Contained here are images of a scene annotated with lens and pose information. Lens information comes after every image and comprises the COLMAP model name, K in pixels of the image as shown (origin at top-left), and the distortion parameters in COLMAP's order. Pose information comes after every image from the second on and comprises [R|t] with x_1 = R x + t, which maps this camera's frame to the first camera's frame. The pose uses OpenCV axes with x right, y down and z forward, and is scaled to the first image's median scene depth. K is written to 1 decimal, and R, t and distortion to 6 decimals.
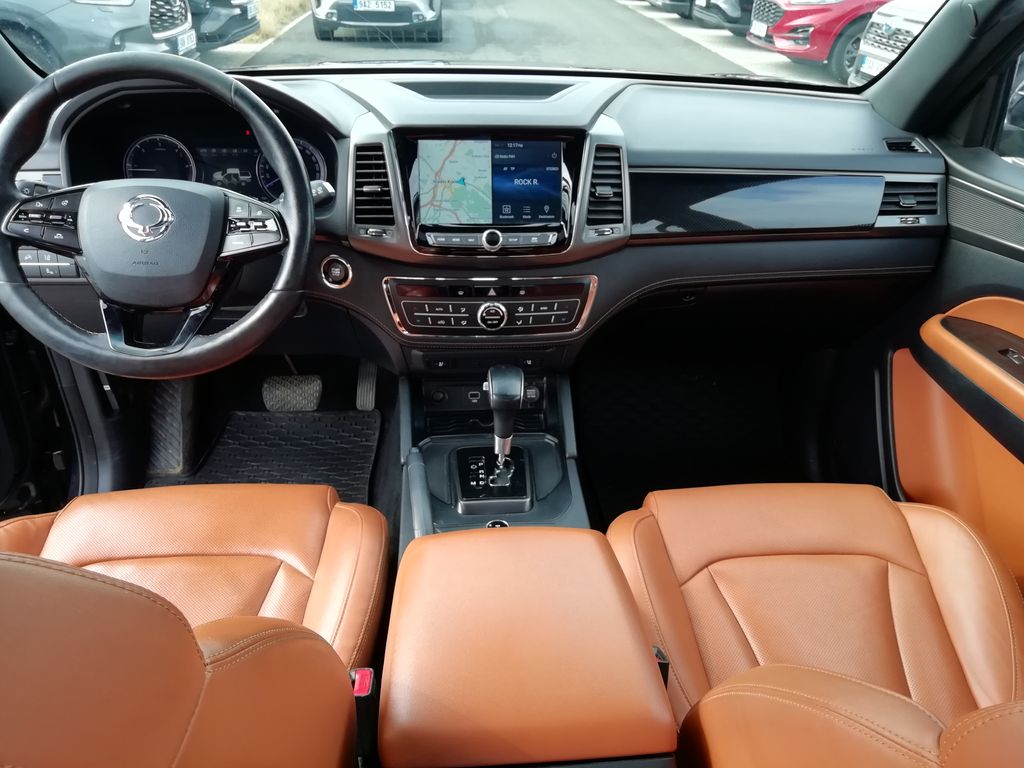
lens RADIAL K [[795.6, 0, 512.0], [0, 795.6, 384.0], [0, 0, 1]] dist [0.052914, -0.034259]
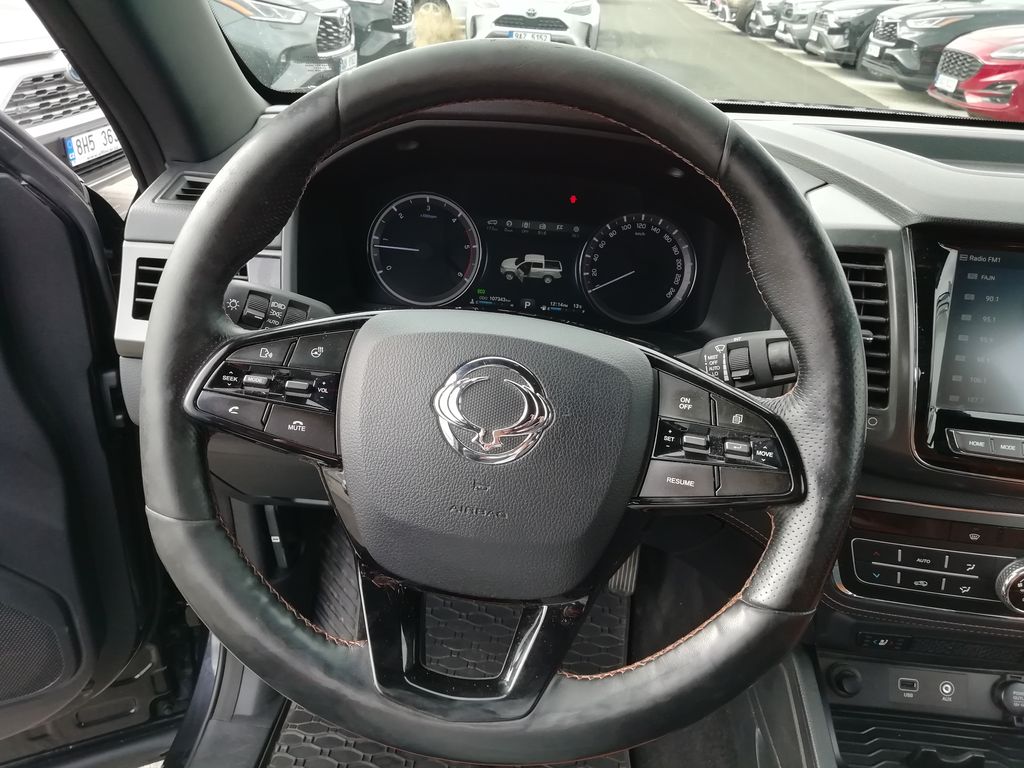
lens RADIAL K [[783.5, 0, 512.0], [0, 783.5, 384.0], [0, 0, 1]] dist [0.052146, -0.004948]
pose [[0.988096, 0.104572, -0.112834, -0.287720], [-0.108554, 0.993646, -0.029731, -0.151866], [0.109008, 0.041626, 0.993169, 0.414466]]
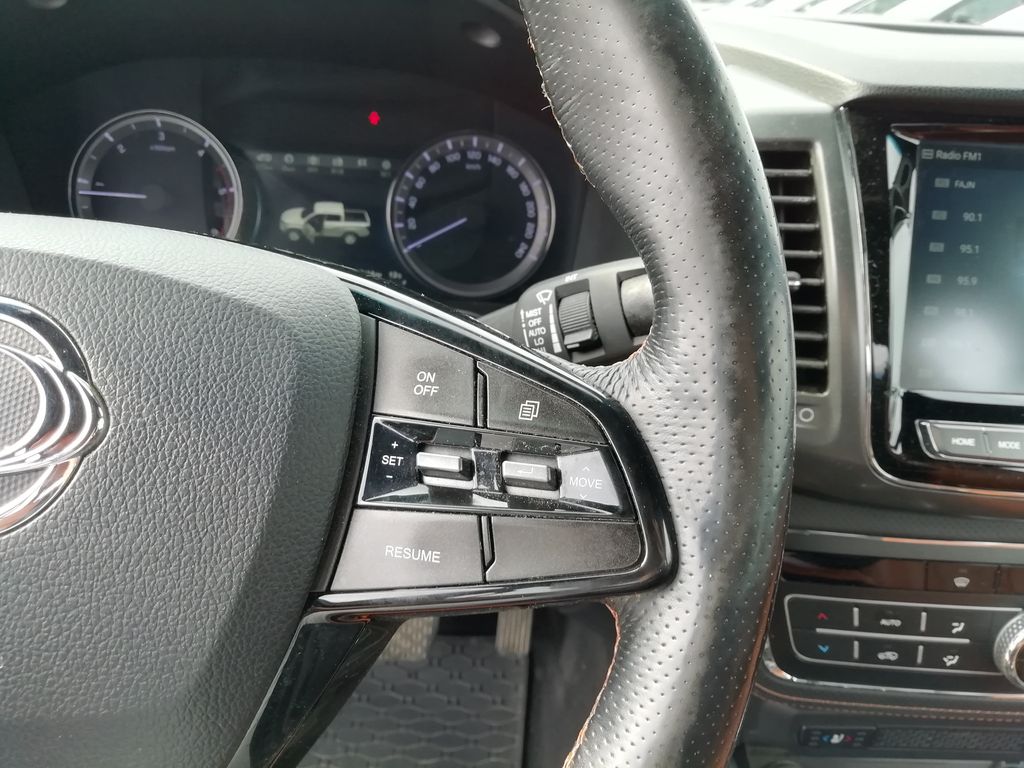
lens RADIAL K [[795.6, 0, 512.0], [0, 795.6, 384.0], [0, 0, 1]] dist [0.052914, -0.034259]
pose [[0.997585, 0.059174, -0.036361, -0.230675], [-0.061423, 0.996045, -0.064206, -0.152336], [0.032418, 0.066284, 0.997274, 0.589652]]
